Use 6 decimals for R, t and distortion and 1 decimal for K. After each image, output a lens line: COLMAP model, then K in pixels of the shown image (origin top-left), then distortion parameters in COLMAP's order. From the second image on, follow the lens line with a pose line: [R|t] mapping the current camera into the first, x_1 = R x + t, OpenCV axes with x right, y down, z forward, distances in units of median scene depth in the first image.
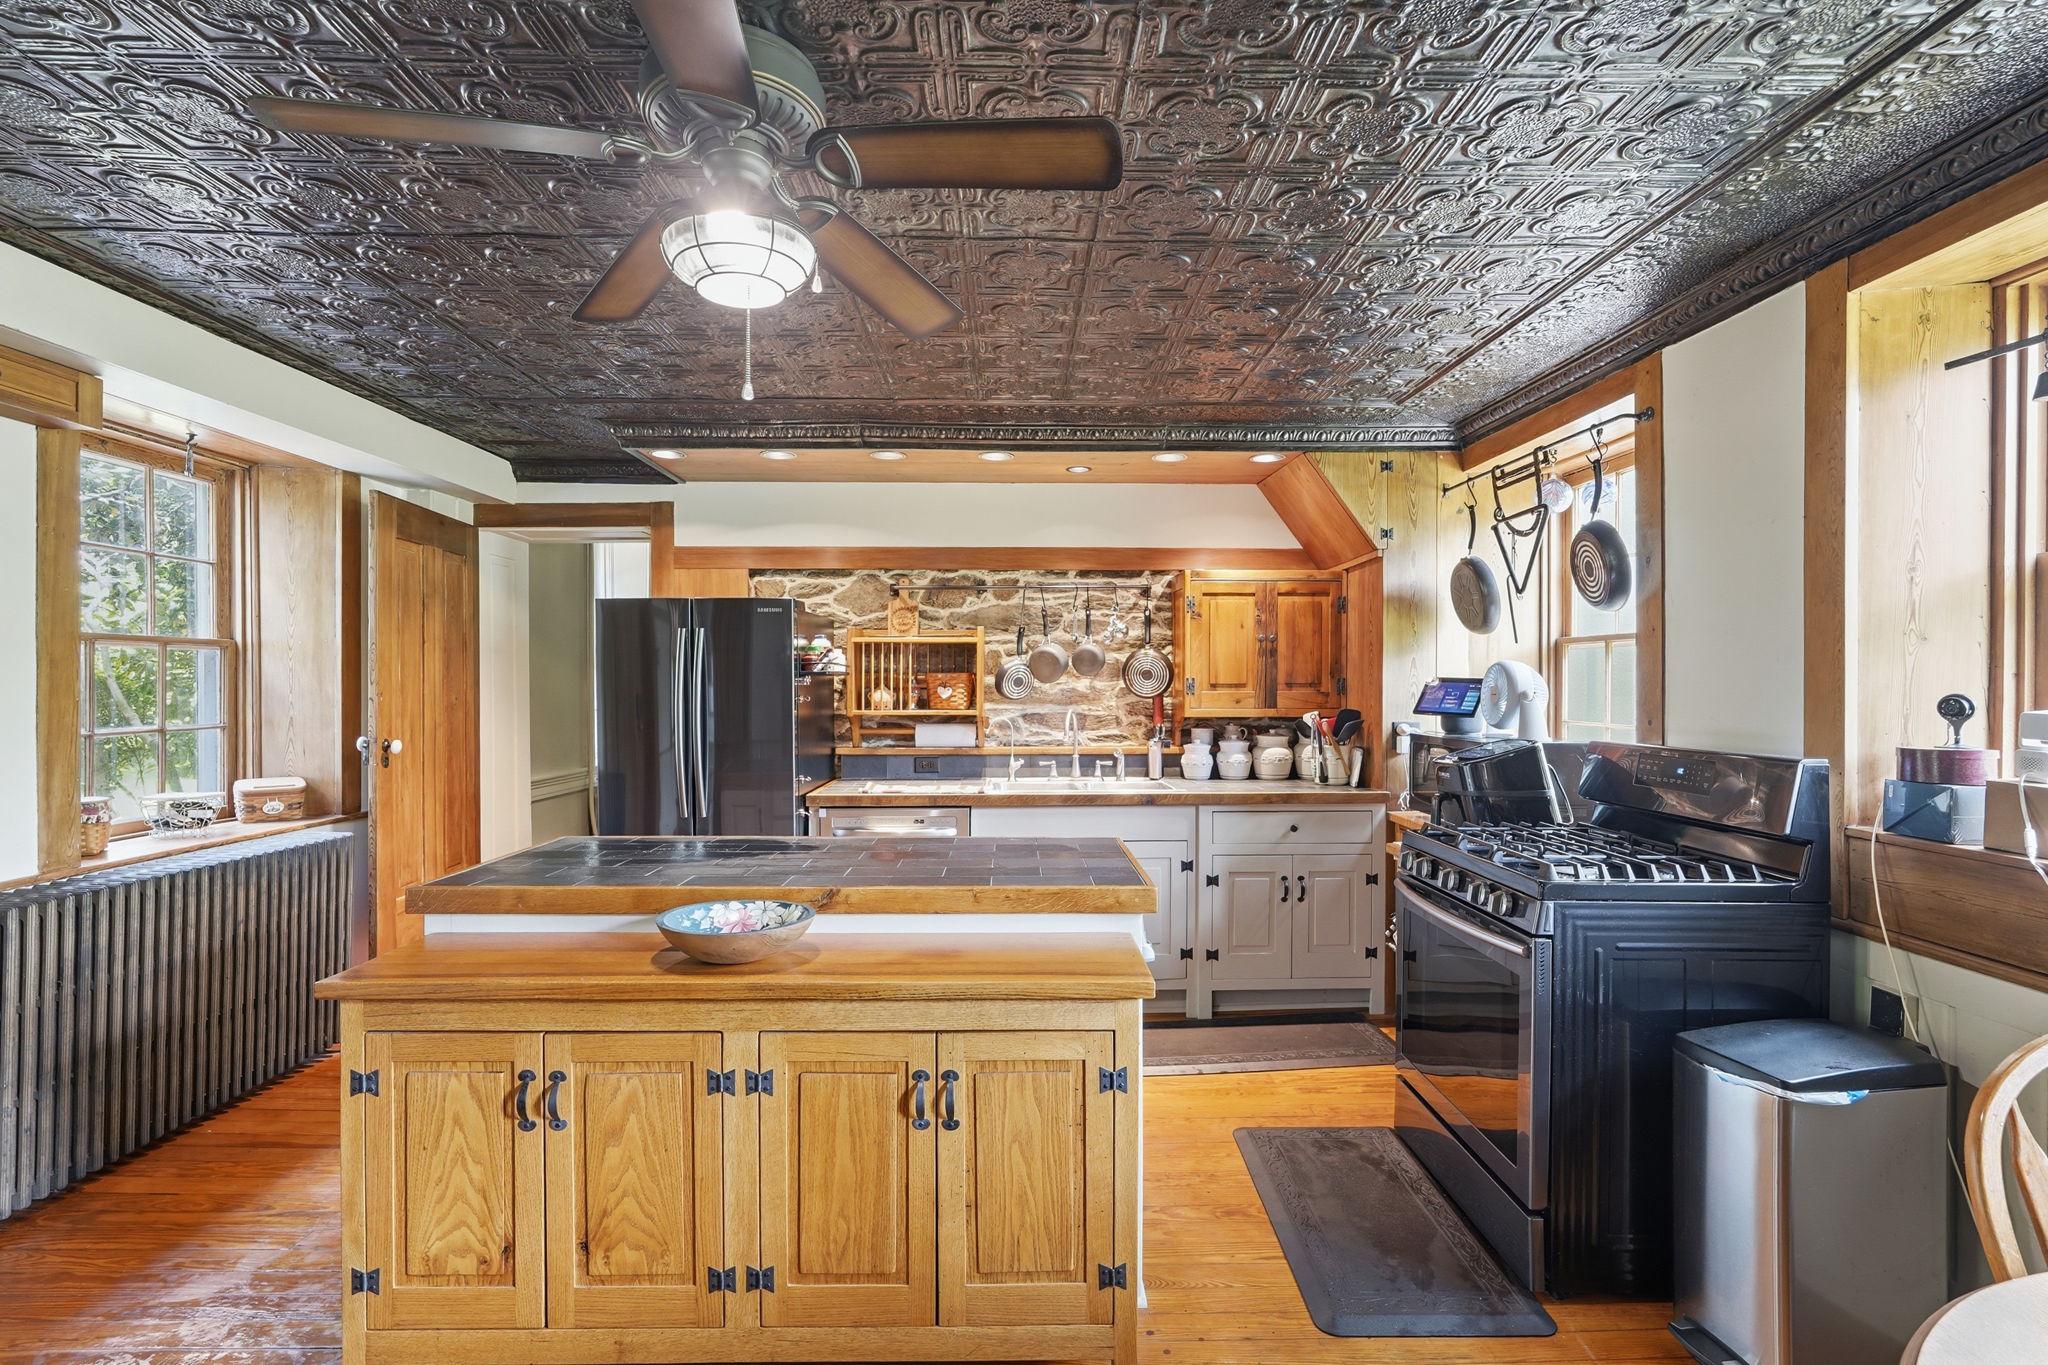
lens RADIAL K [[943.1, 0, 1029.1], [0, 943.1, 690.6], [0, 0, 1]] dist [0.002638, 0.000816]
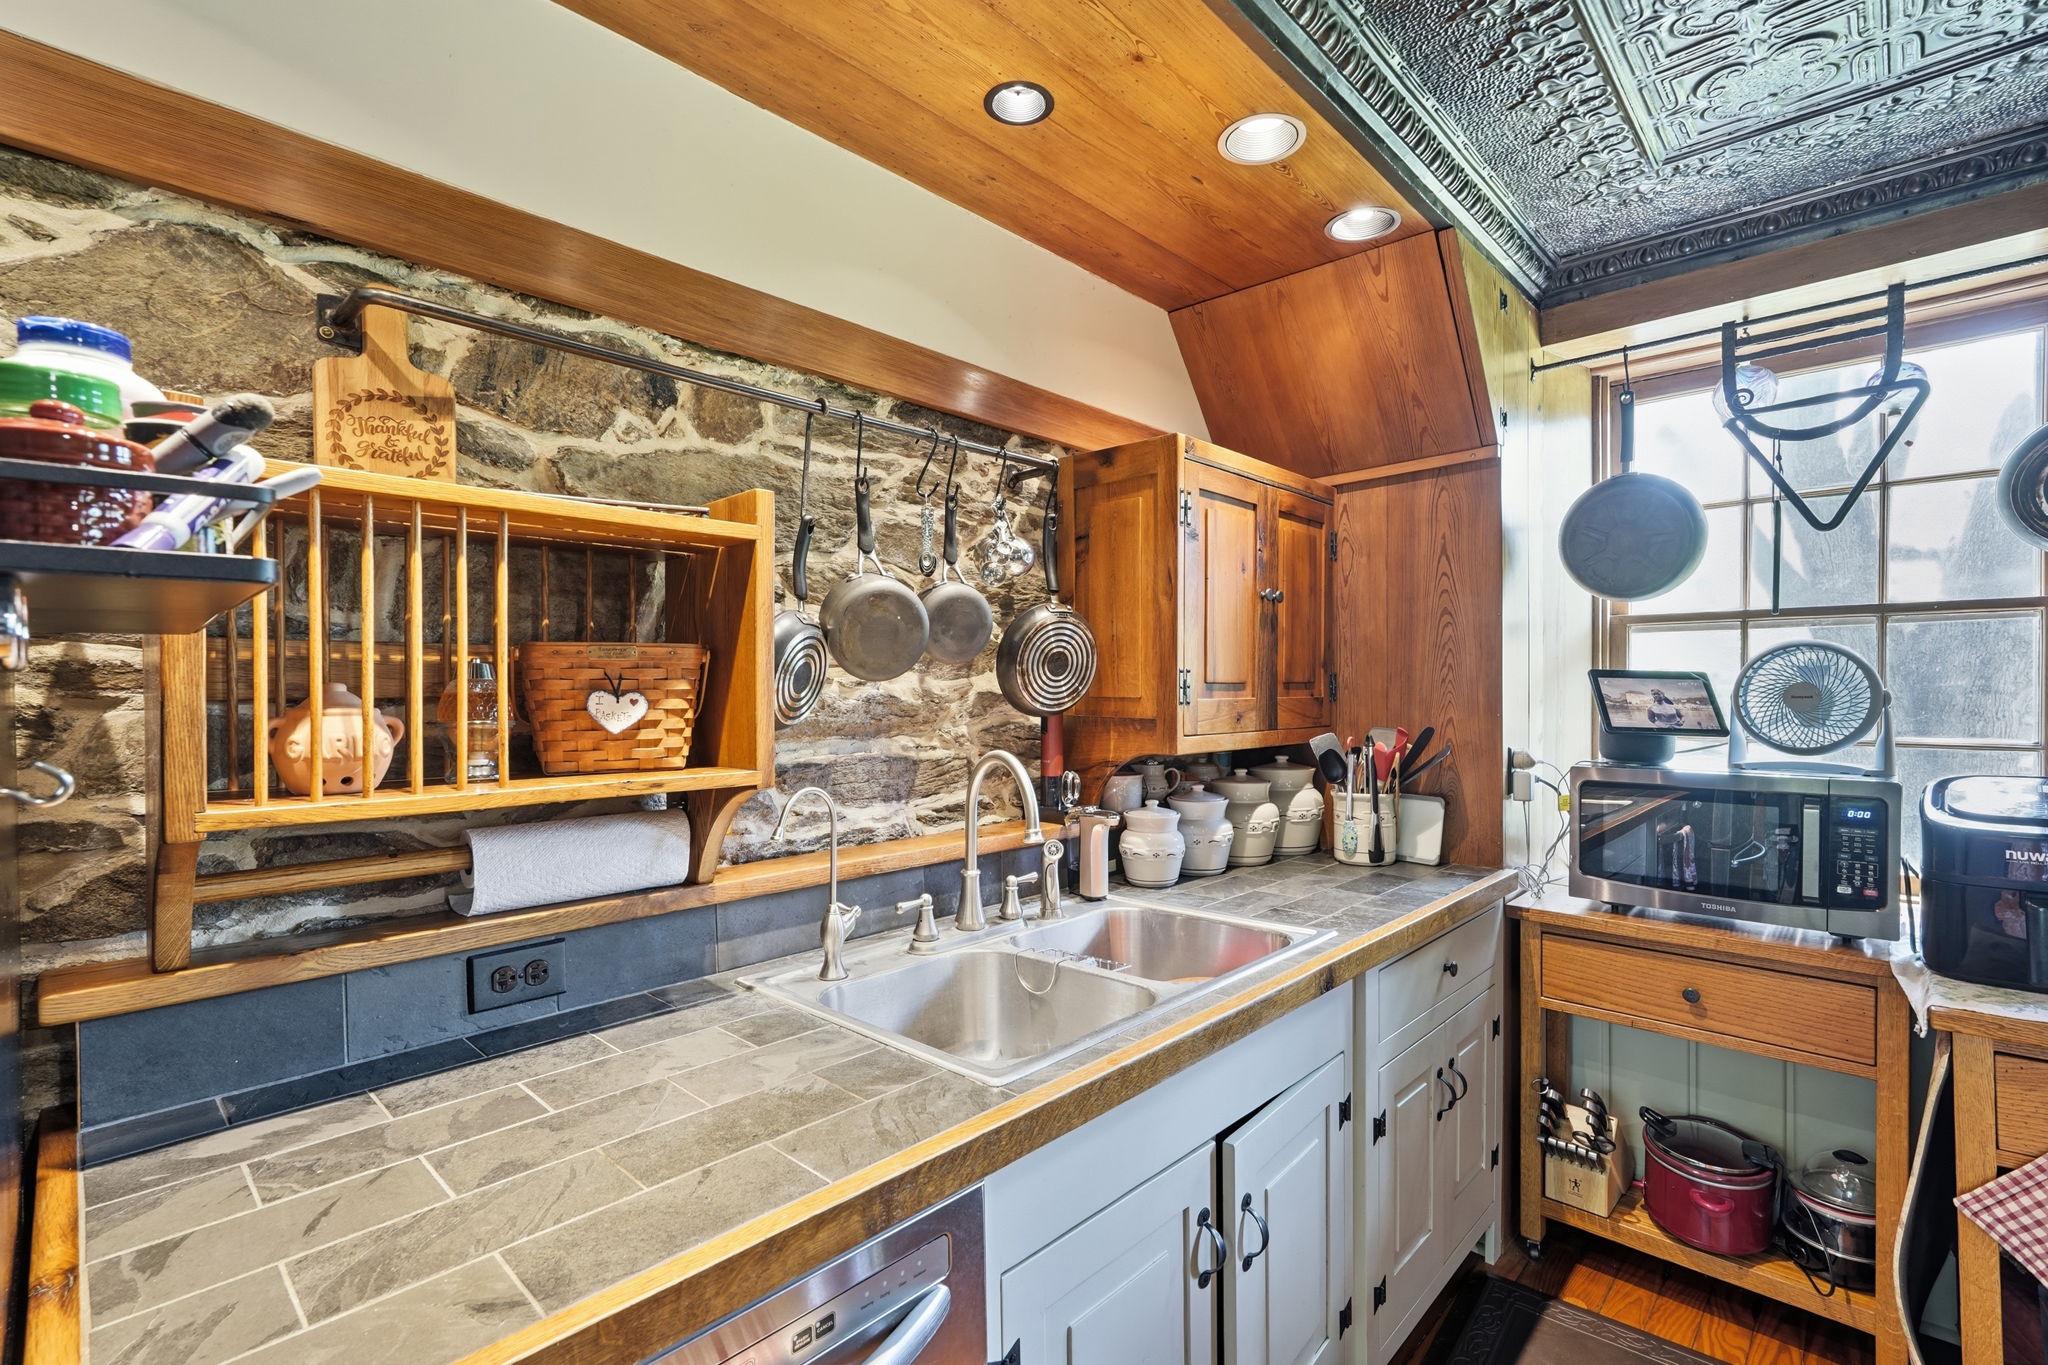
lens RADIAL K [[943.1, 0, 1029.1], [0, 943.1, 690.6], [0, 0, 1]] dist [0.002638, 0.000816]
pose [[0.691054, -0.005225, 0.722784, -0.202922], [0.011272, 0.999930, -0.003548, -0.002270], [-0.722715, 0.010599, 0.691065, 0.697304]]
